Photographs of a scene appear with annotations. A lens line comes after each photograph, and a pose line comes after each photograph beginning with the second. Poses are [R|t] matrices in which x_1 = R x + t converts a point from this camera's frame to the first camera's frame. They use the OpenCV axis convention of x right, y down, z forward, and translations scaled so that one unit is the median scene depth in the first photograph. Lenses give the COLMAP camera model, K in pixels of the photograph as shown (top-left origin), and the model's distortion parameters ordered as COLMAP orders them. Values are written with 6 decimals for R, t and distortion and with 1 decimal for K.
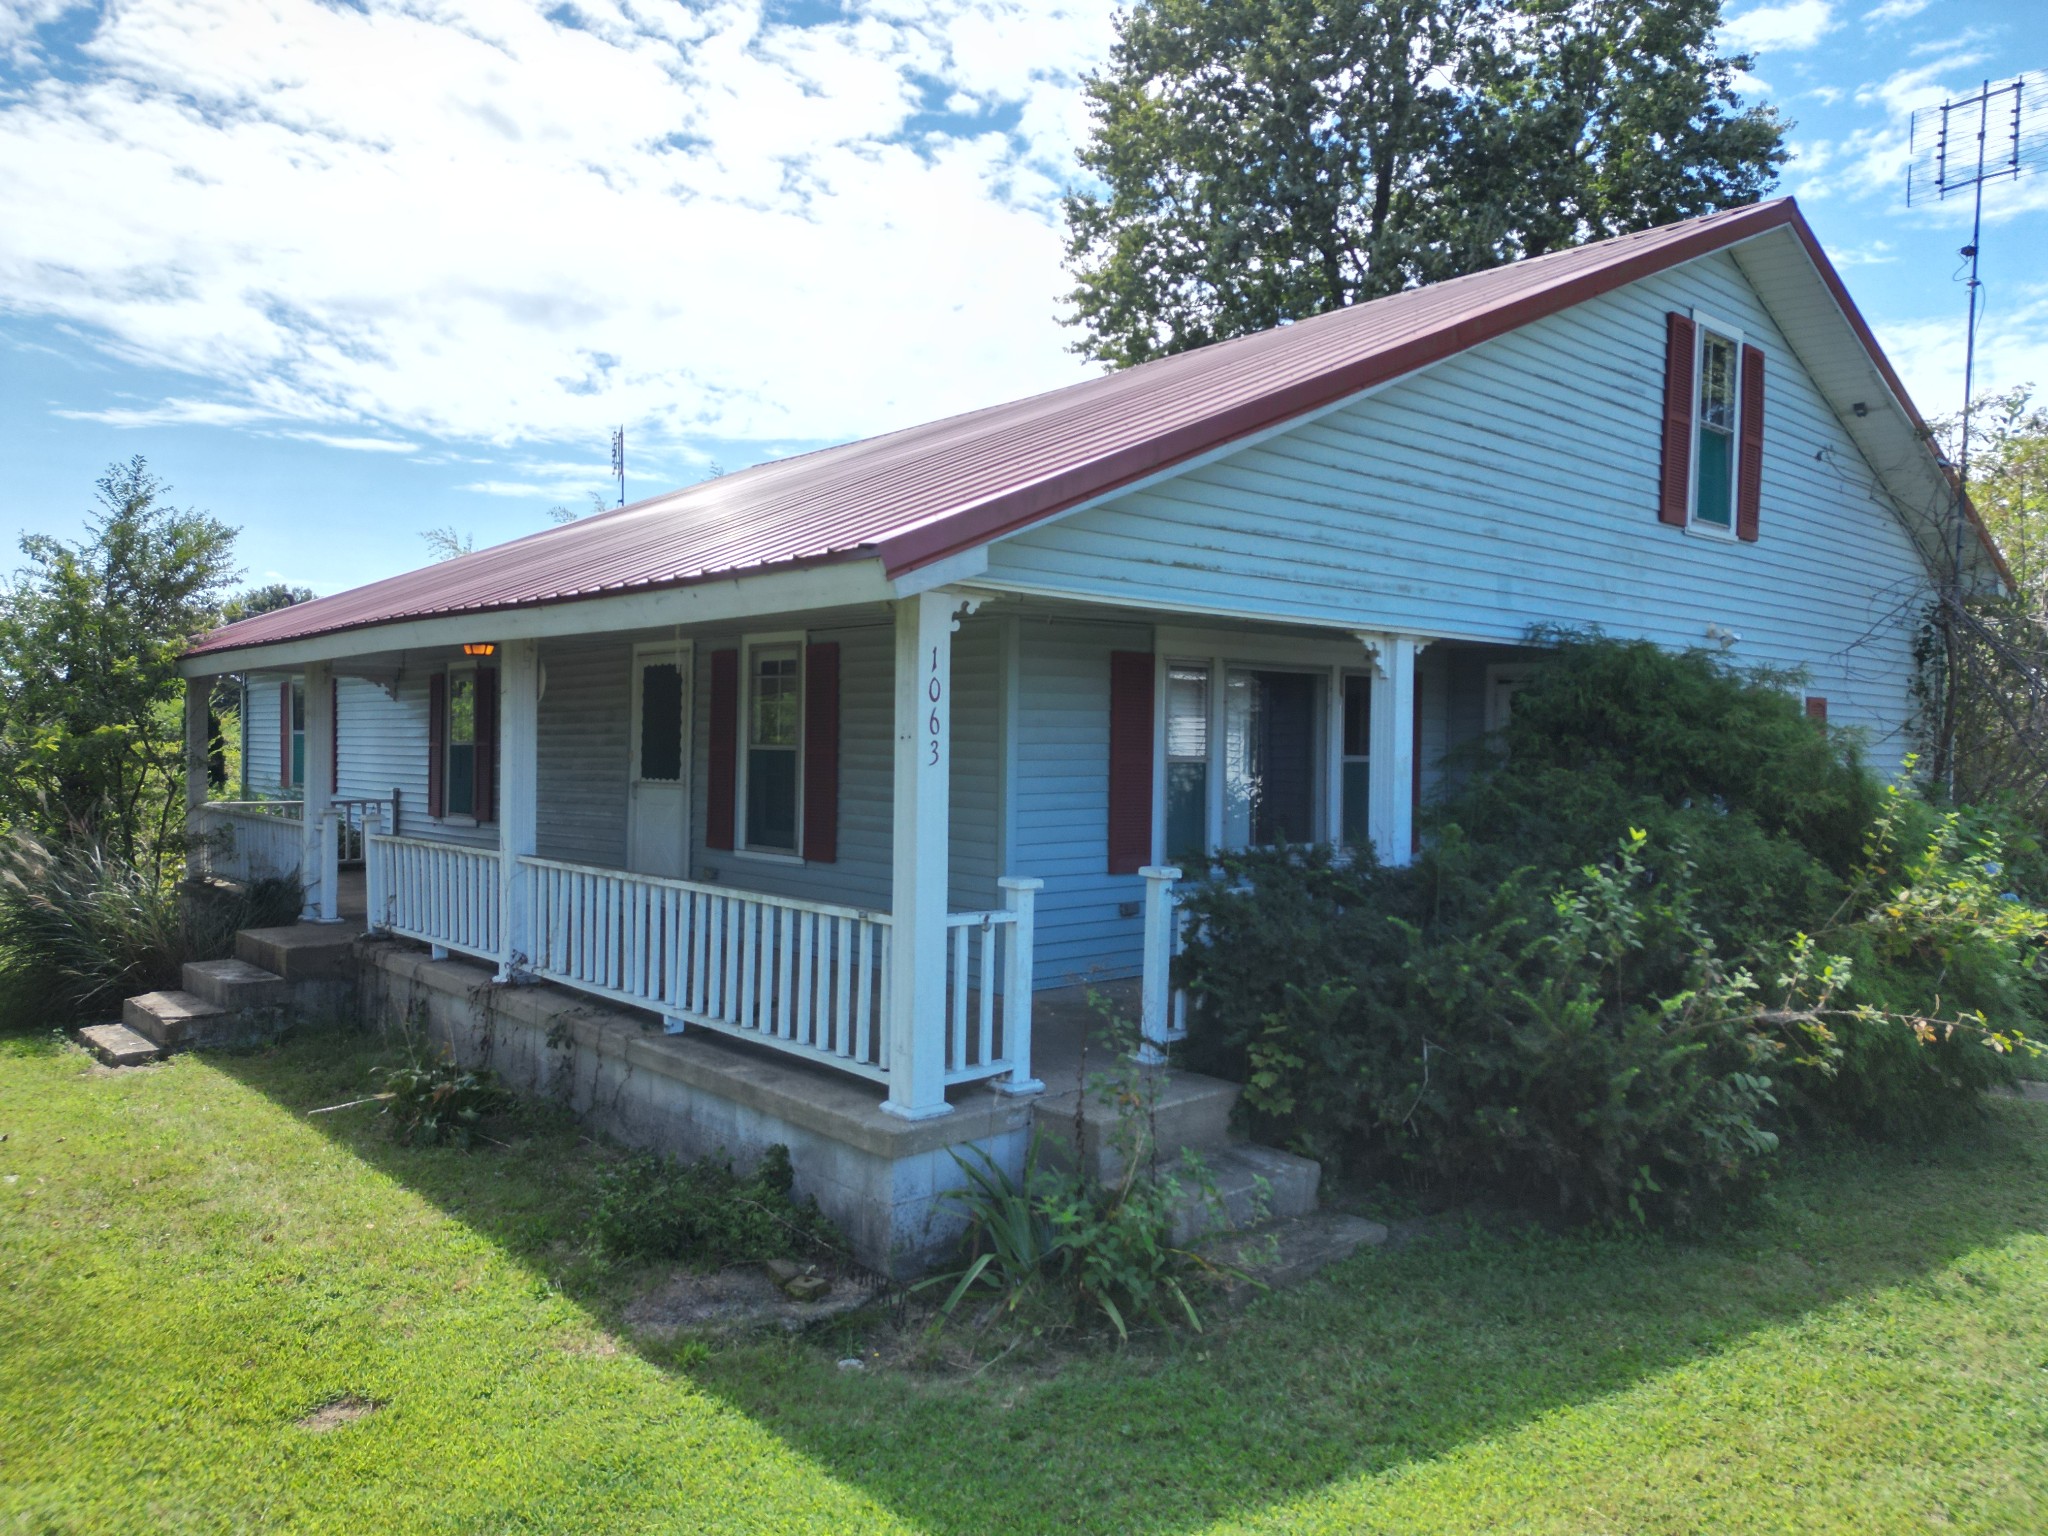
lens RADIAL K [[1403.1, 0, 1025.0], [0, 1403.1, 773.4], [0, 0, 1]] dist [0.088672, -0.076643]
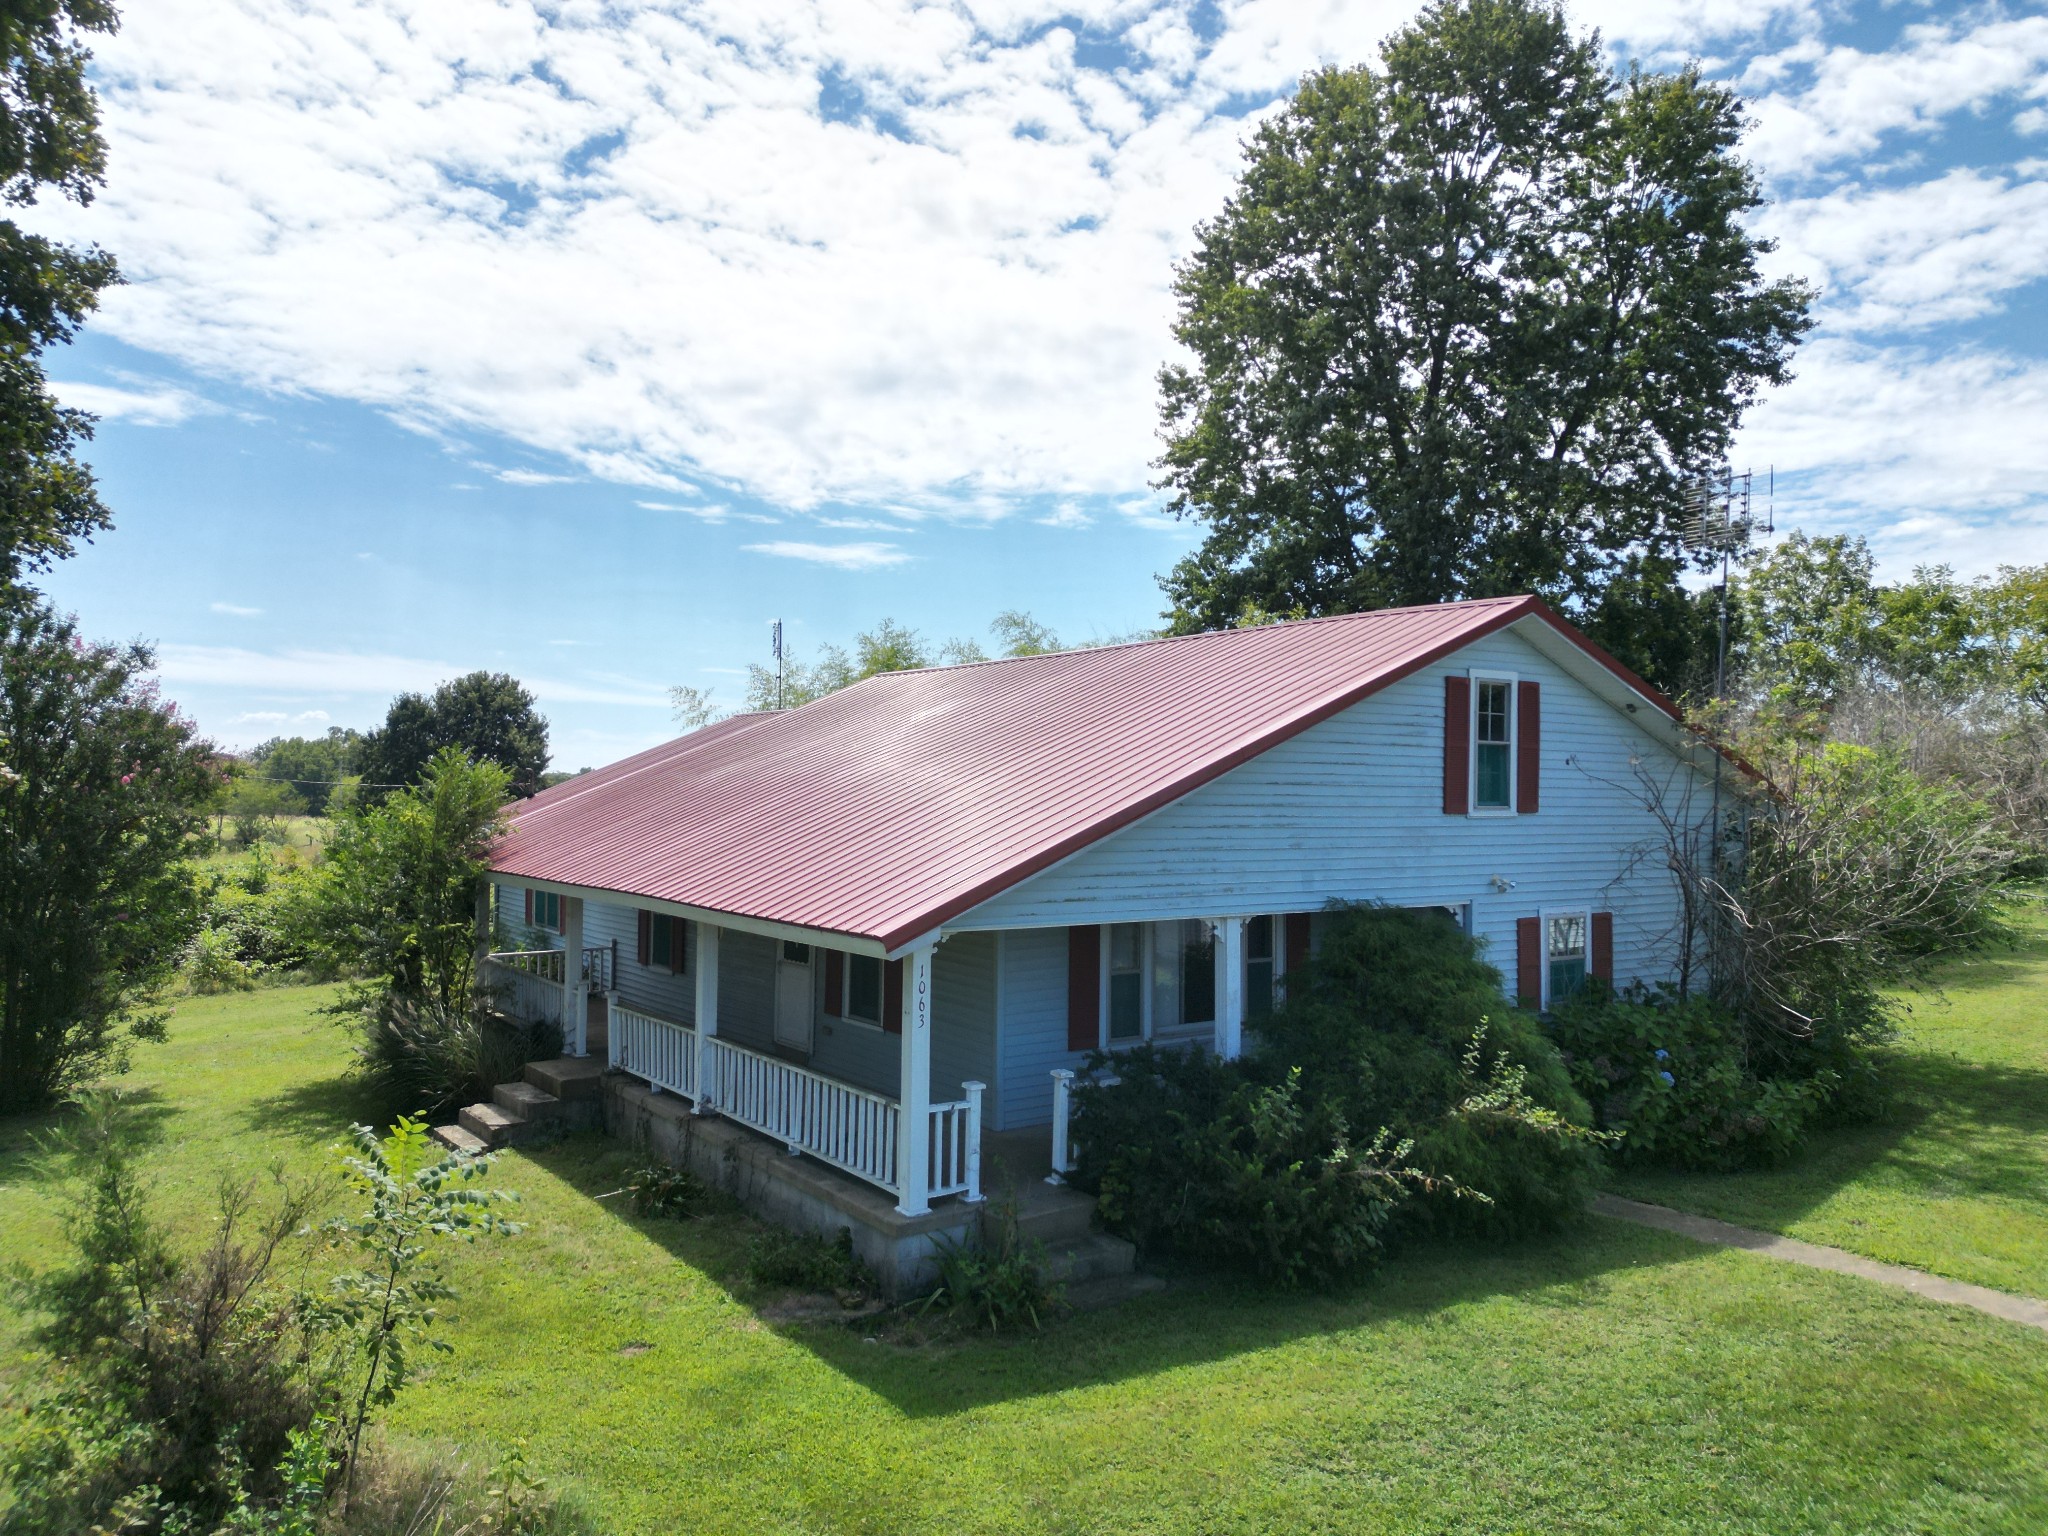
lens RADIAL K [[1409.6, 0, 1020.4], [0, 1409.6, 759.8], [0, 0, 1]] dist [0.059231, -0.030869]
pose [[0.993734, -0.006990, -0.111553, 0.255506], [0.001991, 0.998991, -0.044856, -0.253546], [0.111754, 0.044353, 0.992746, -0.812516]]
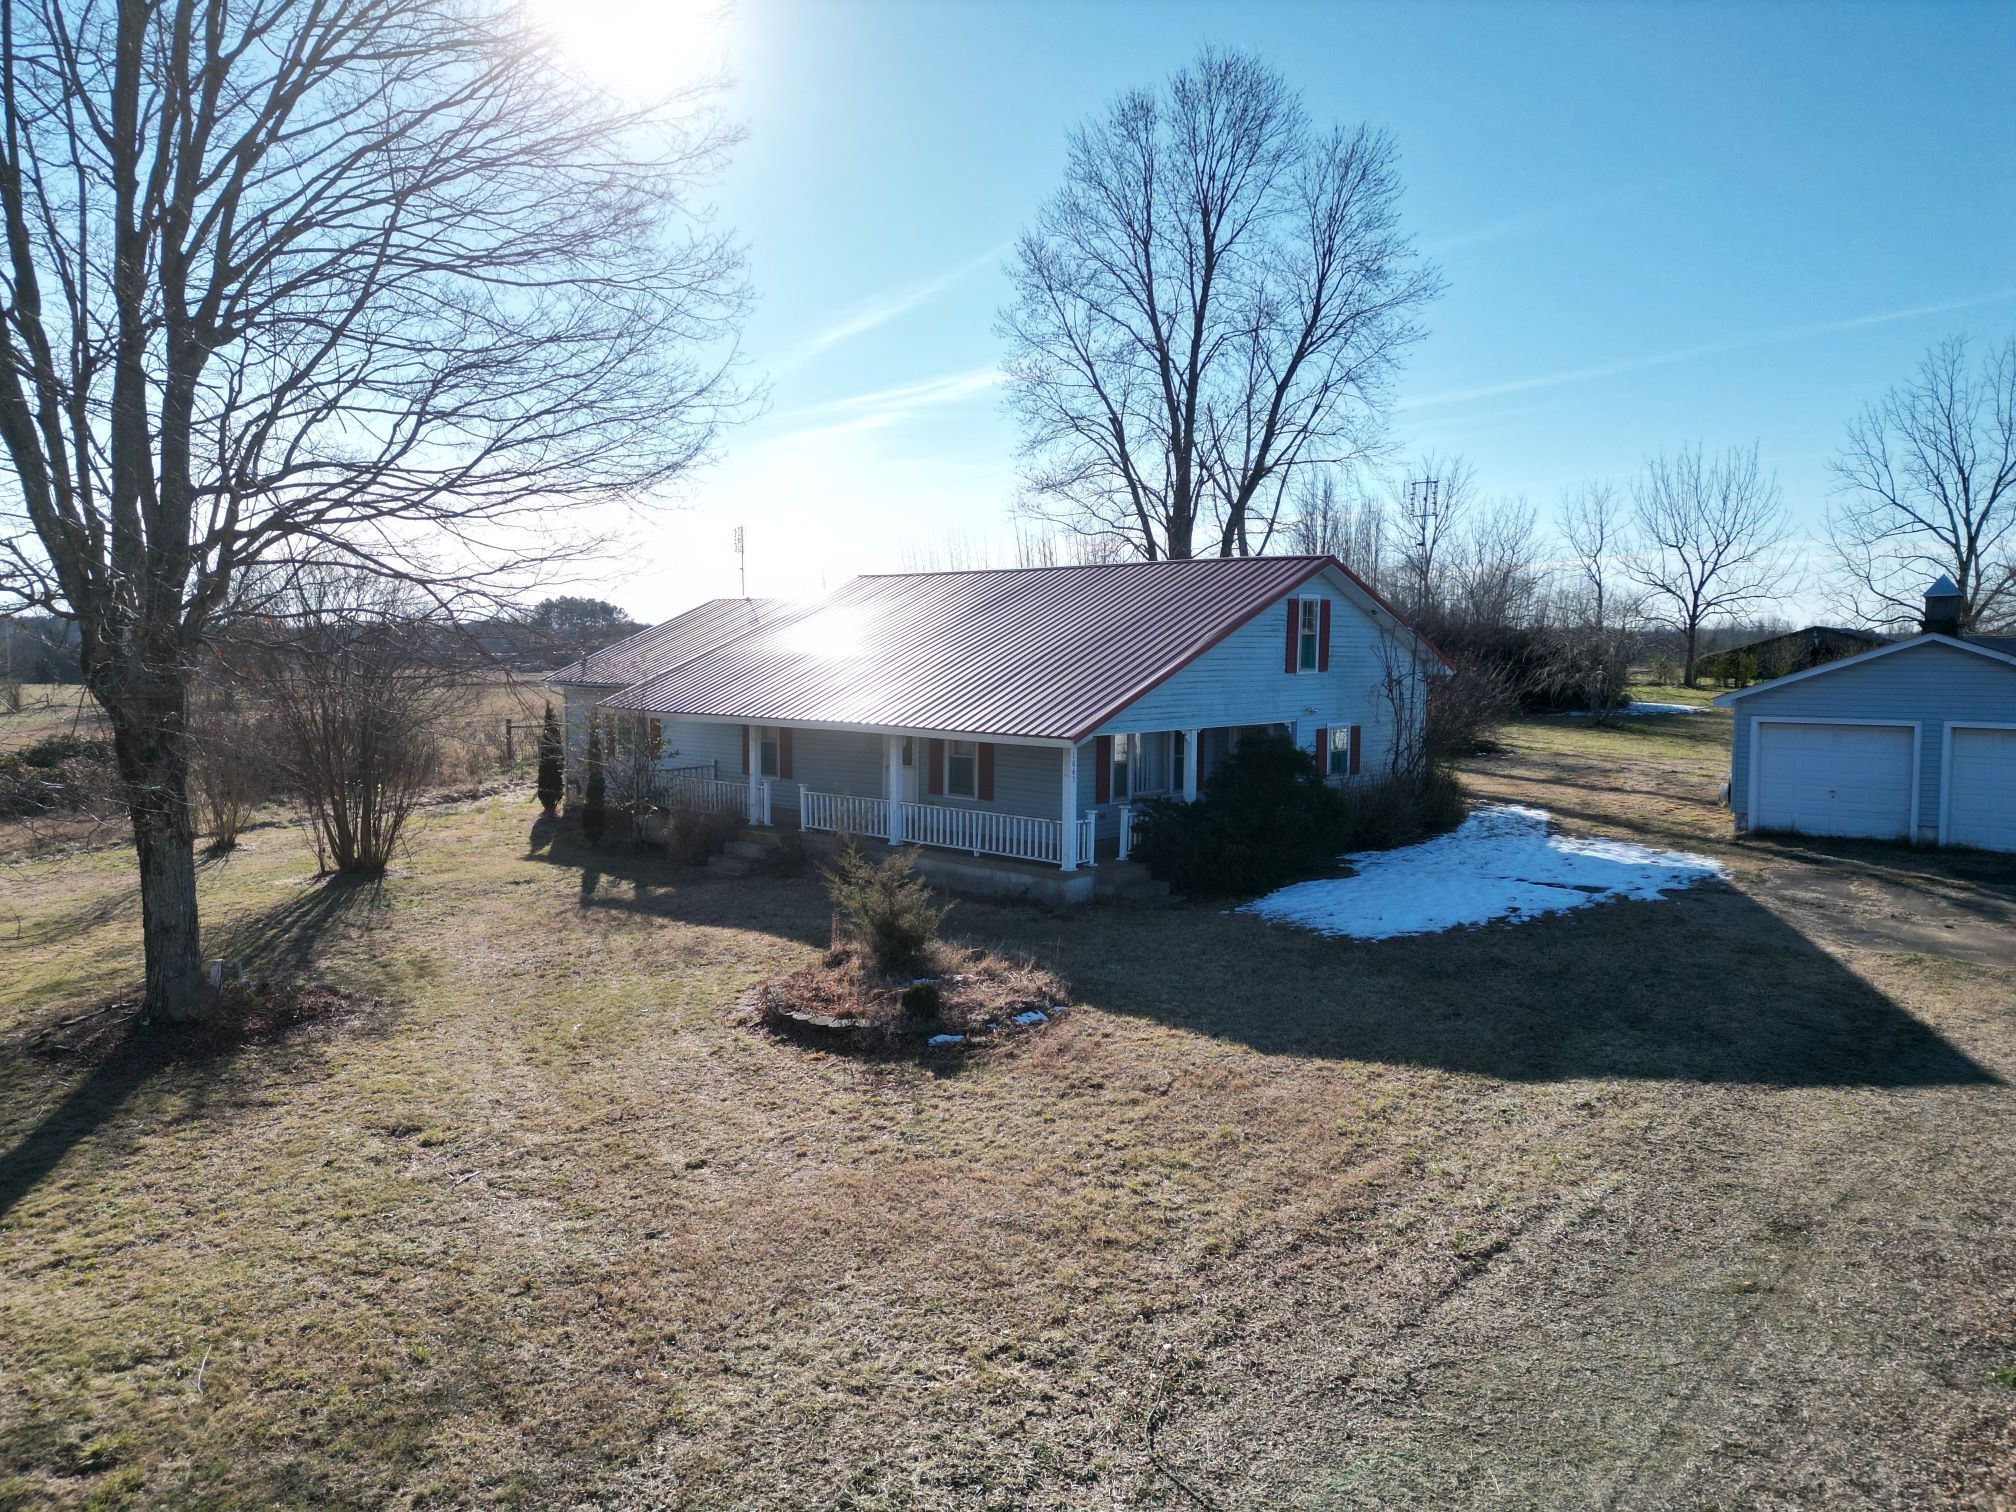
lens RADIAL K [[1316.1, 0, 1006.8], [0, 1316.1, 752.8], [0, 0, 1]] dist [0.005575, 0.003073]
pose [[0.995163, -0.015743, 0.096968, -0.535292], [0.009940, 0.998147, 0.060039, -0.272580], [-0.097734, -0.058784, 0.993475, -2.298351]]
